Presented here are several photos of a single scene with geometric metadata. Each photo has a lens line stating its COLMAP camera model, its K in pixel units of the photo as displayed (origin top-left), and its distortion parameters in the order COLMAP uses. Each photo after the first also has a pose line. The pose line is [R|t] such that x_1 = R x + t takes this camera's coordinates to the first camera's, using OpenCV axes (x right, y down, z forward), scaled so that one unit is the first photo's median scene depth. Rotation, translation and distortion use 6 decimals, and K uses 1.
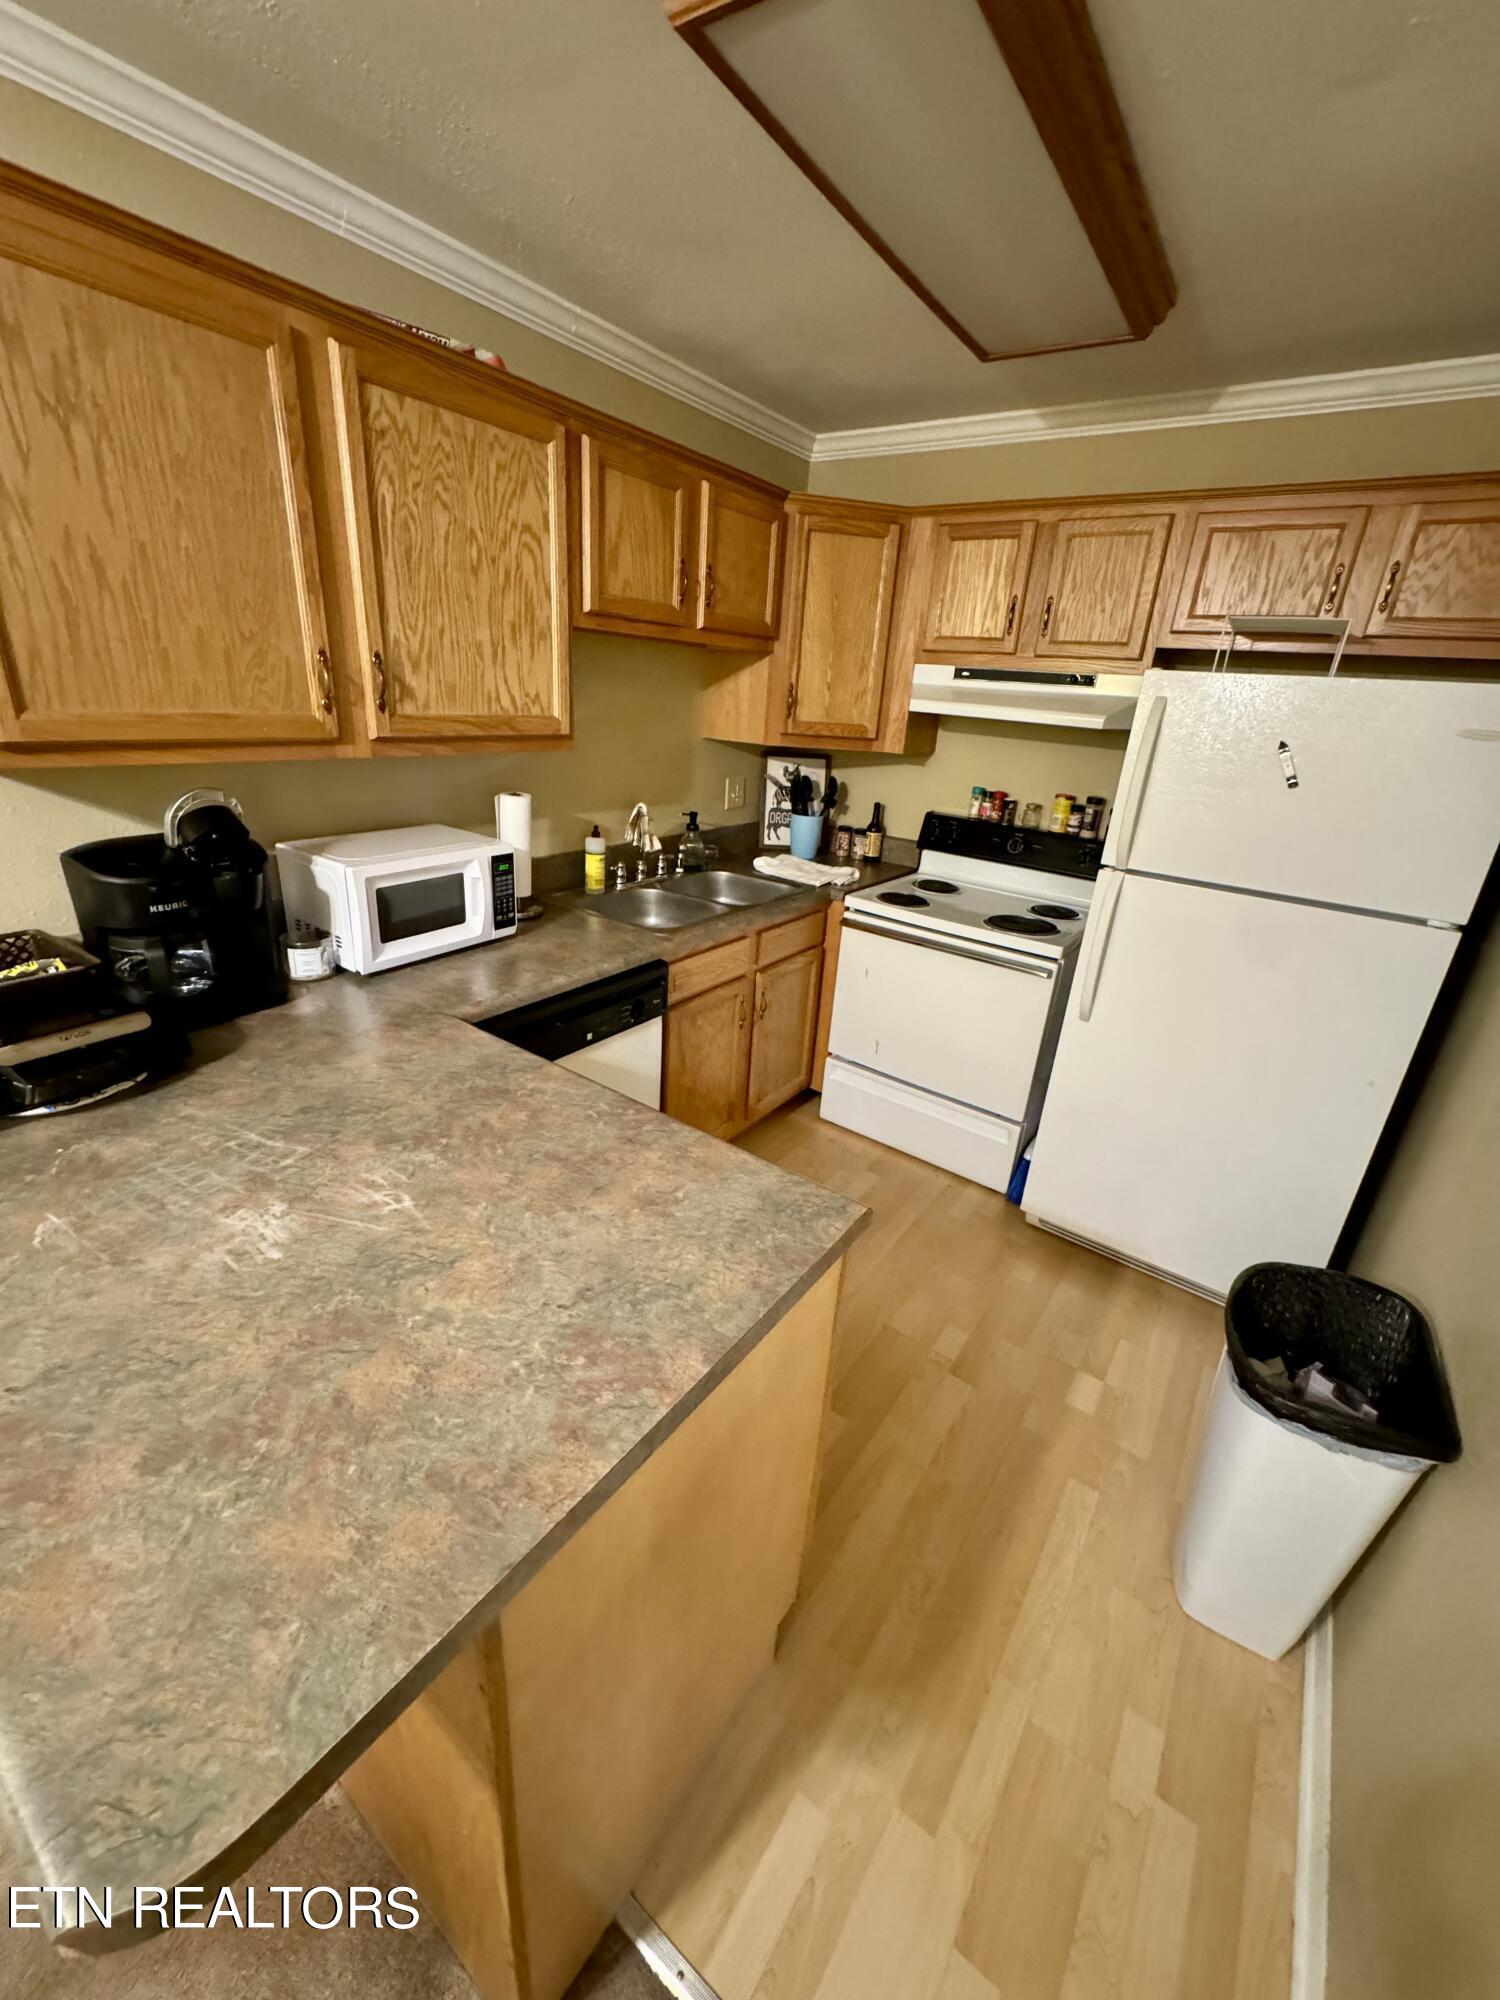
lens RADIAL K [[792.1, 0, 750.0], [0, 792.1, 1000.0], [0, 0, 1]] dist [-0.003420, 0.000259]
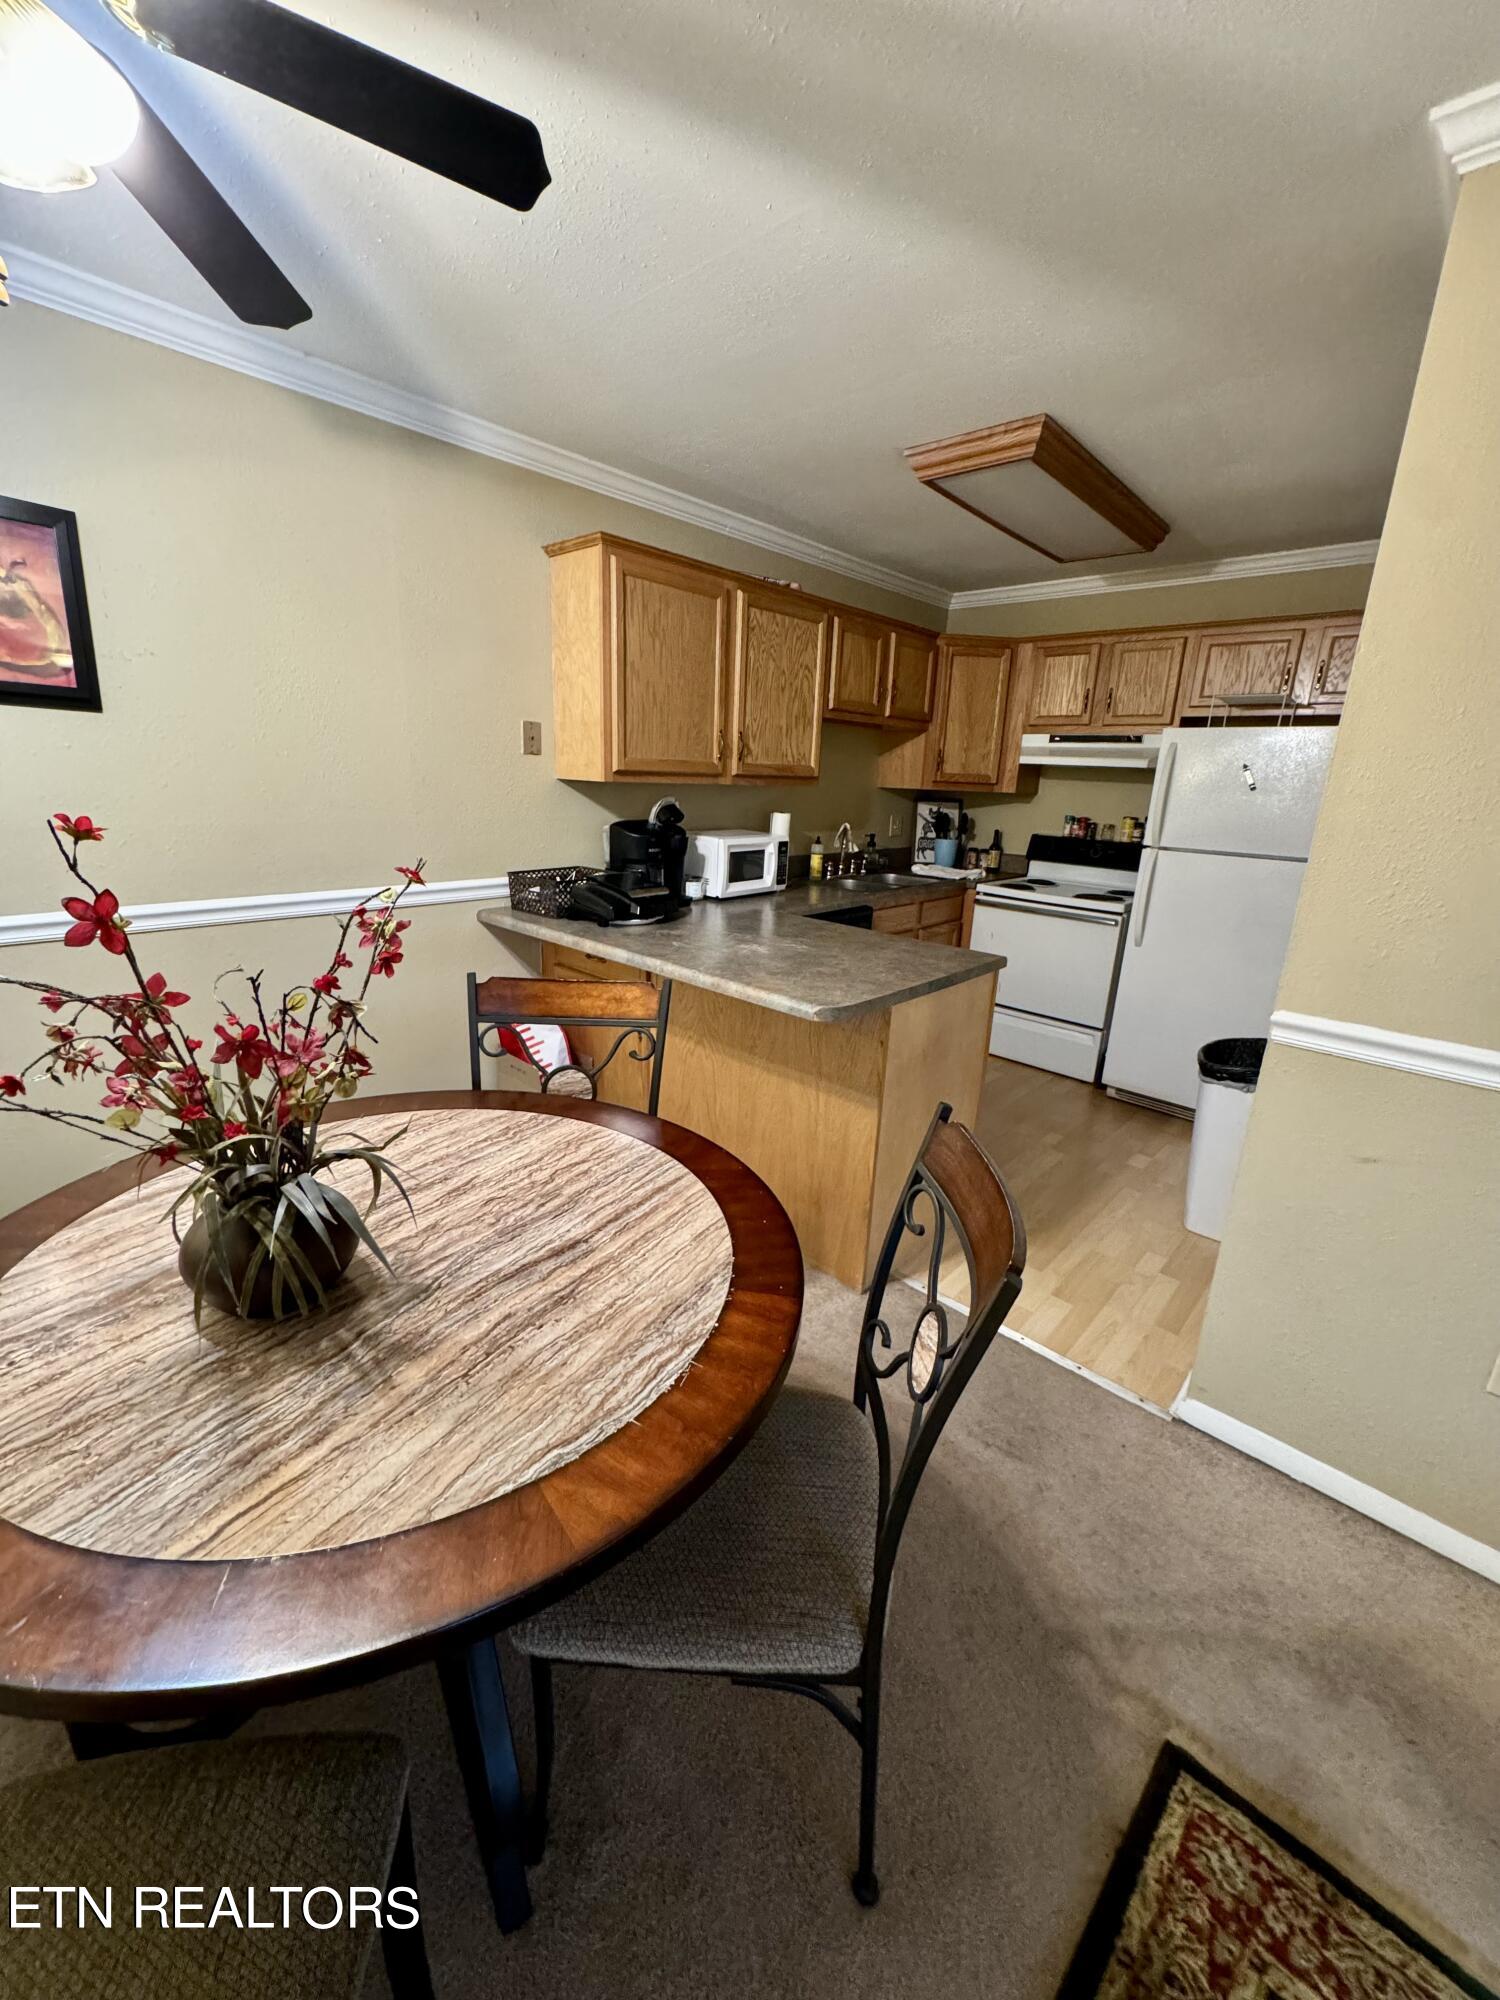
lens RADIAL K [[792.1, 0, 750.0], [0, 792.1, 1000.0], [0, 0, 1]] dist [-0.003420, 0.000259]
pose [[0.991390, 0.007516, -0.130726, -0.117577], [-0.021445, 0.994190, -0.105478, 0.276179], [0.129173, 0.107374, 0.985792, -0.554752]]
